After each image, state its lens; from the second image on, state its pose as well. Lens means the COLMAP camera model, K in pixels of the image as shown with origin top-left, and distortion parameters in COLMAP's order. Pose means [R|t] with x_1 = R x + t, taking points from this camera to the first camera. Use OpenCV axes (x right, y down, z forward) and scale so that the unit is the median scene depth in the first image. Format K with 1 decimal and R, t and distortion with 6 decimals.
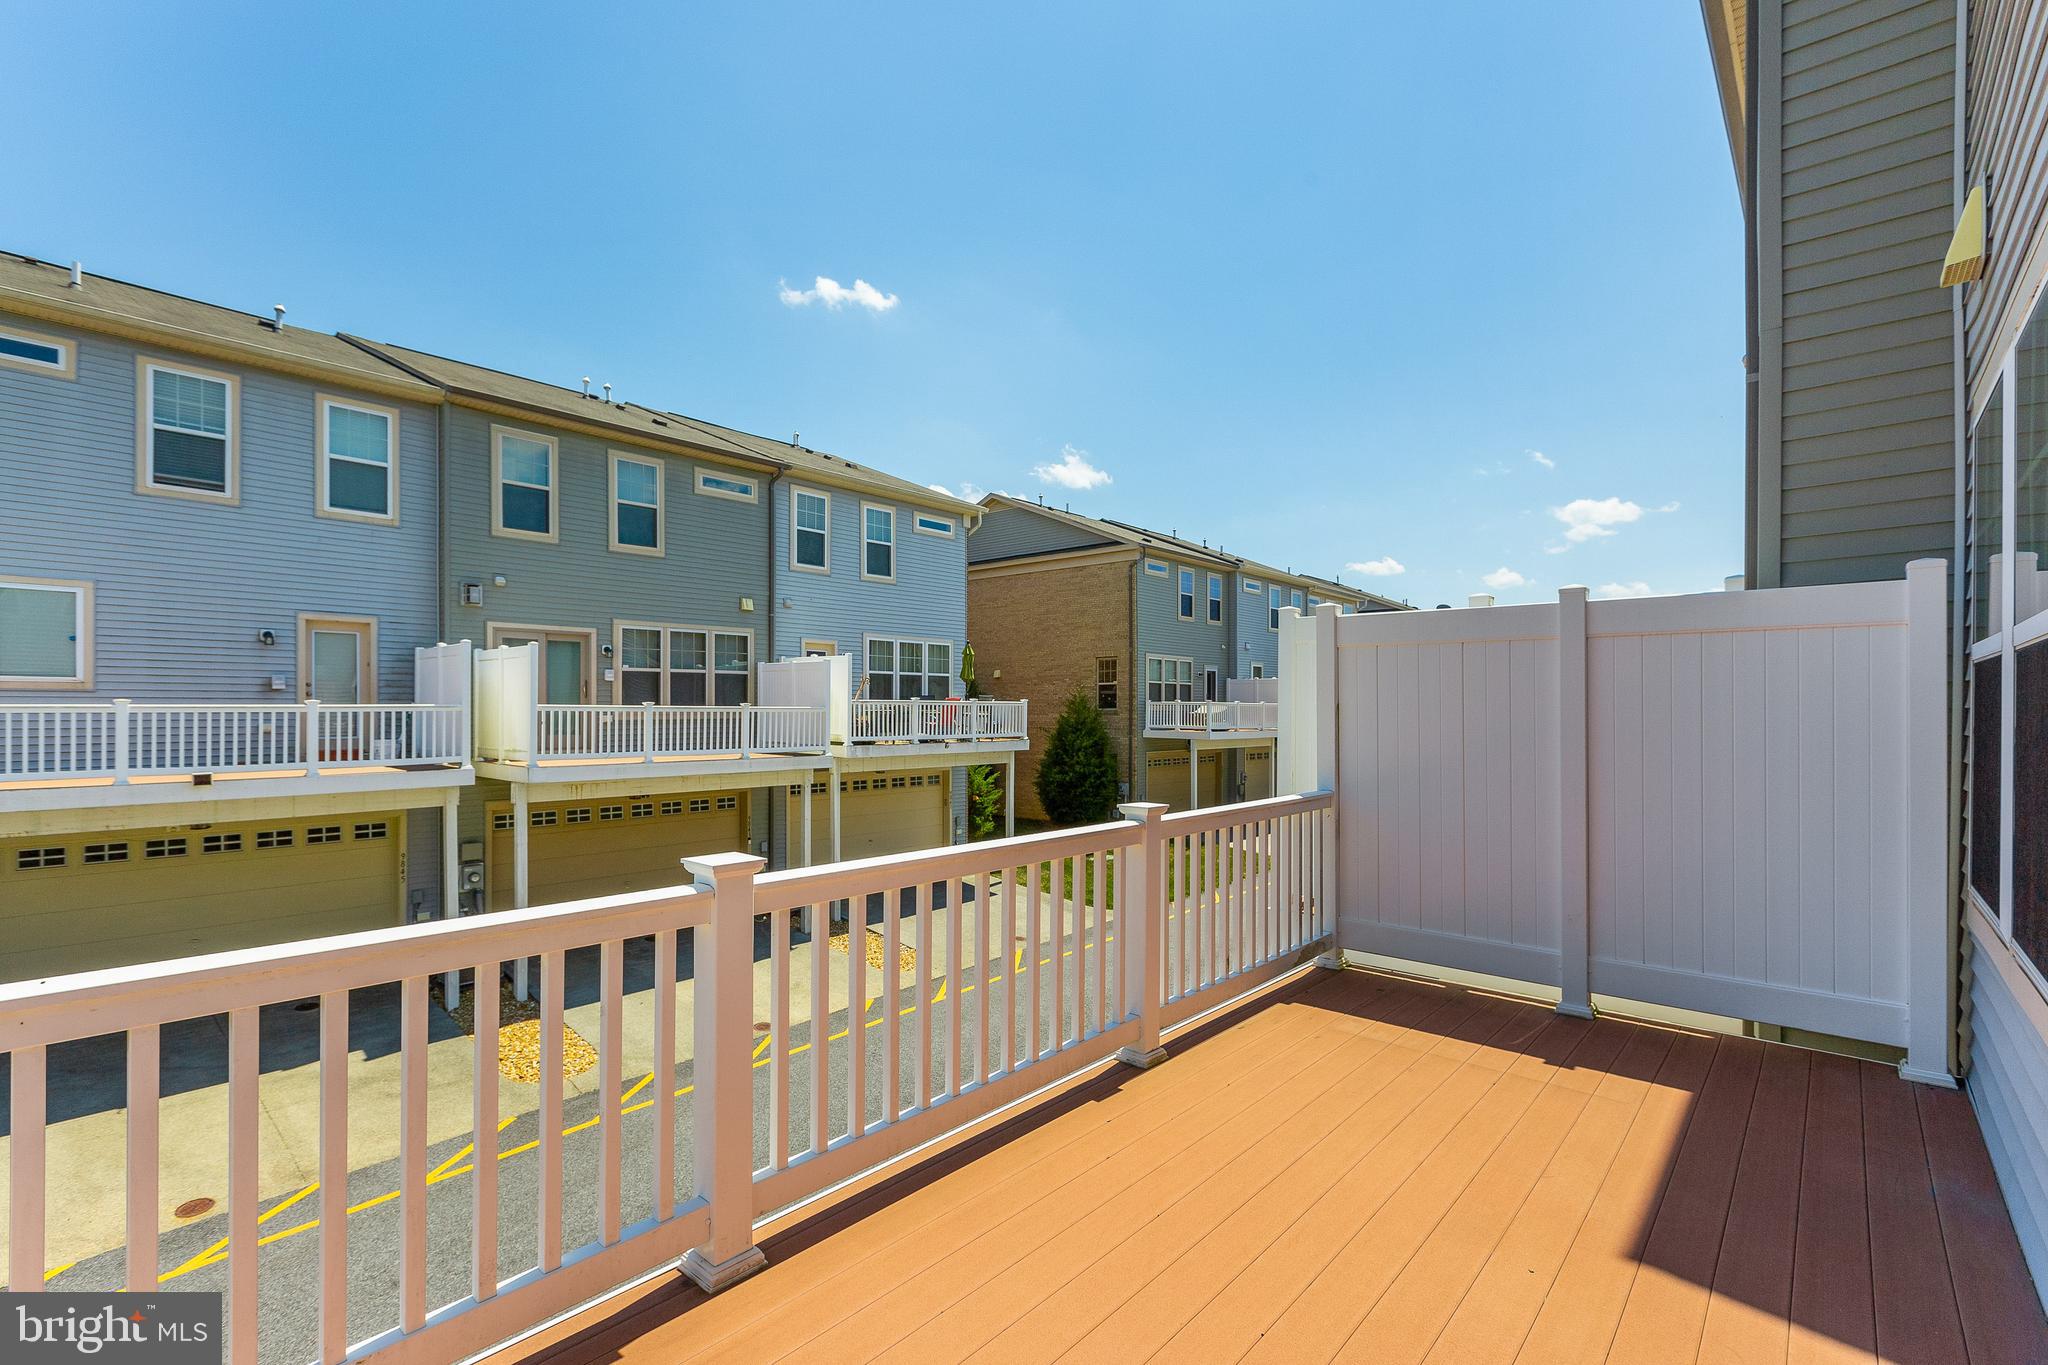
lens RADIAL K [[923.6, 0, 1026.2], [0, 923.6, 712.5], [0, 0, 1]] dist [0.004537, 0.000047]
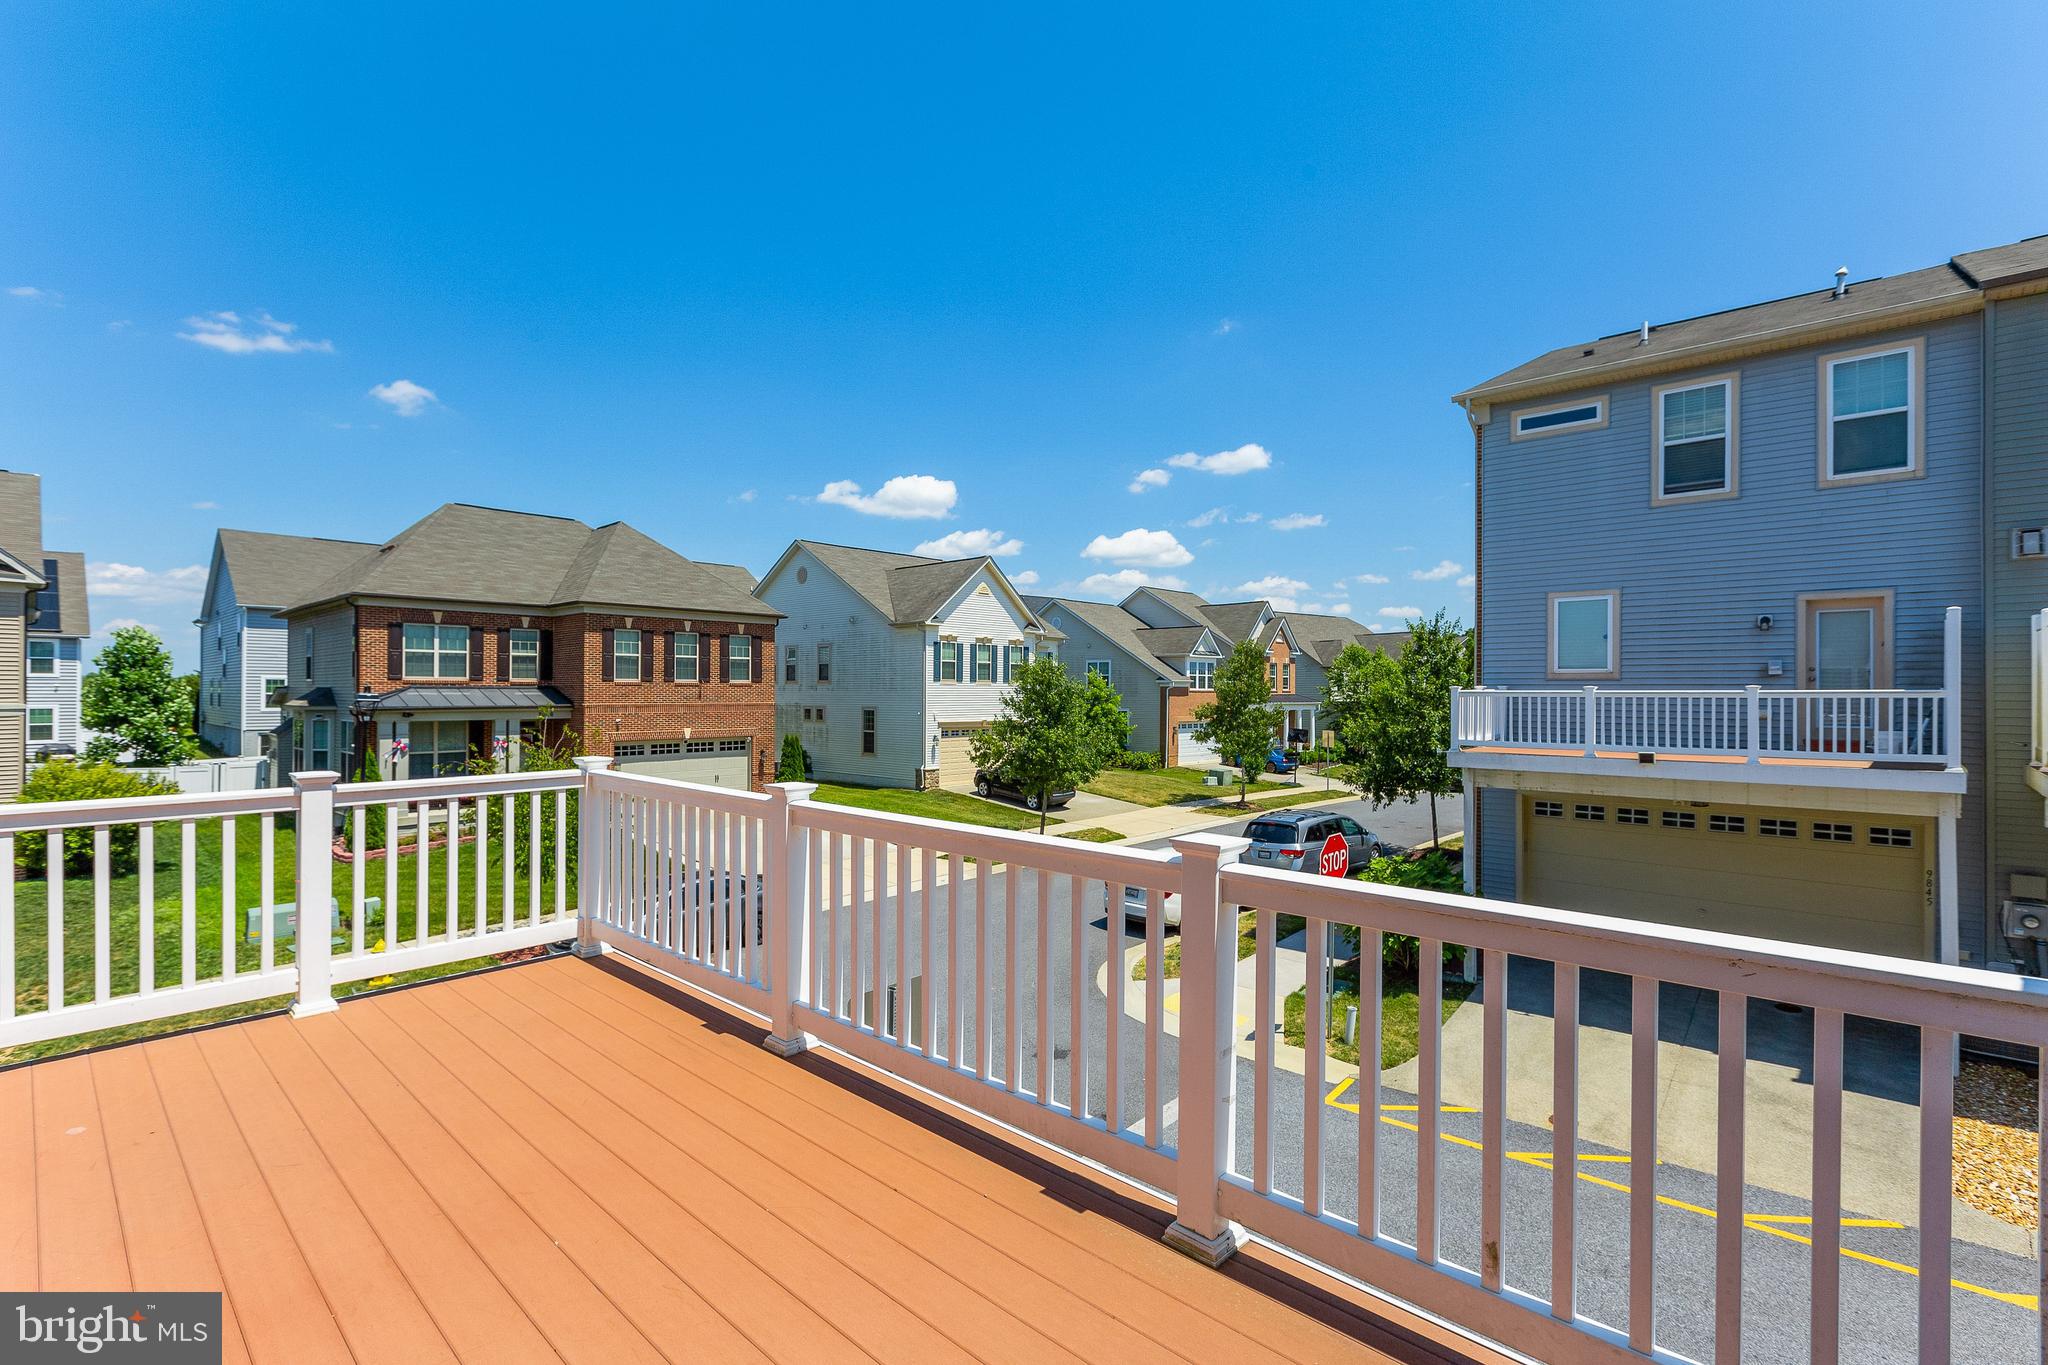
lens RADIAL K [[923.6, 0, 1013.7], [0, 923.6, 683.0], [0, 0, 1]] dist [0.004537, 0.000047]
pose [[-0.025061, -0.010134, -0.999635, 0.195499], [-0.007835, 0.999920, -0.009940, -0.000331], [0.999655, 0.007583, -0.025138, 0.224429]]
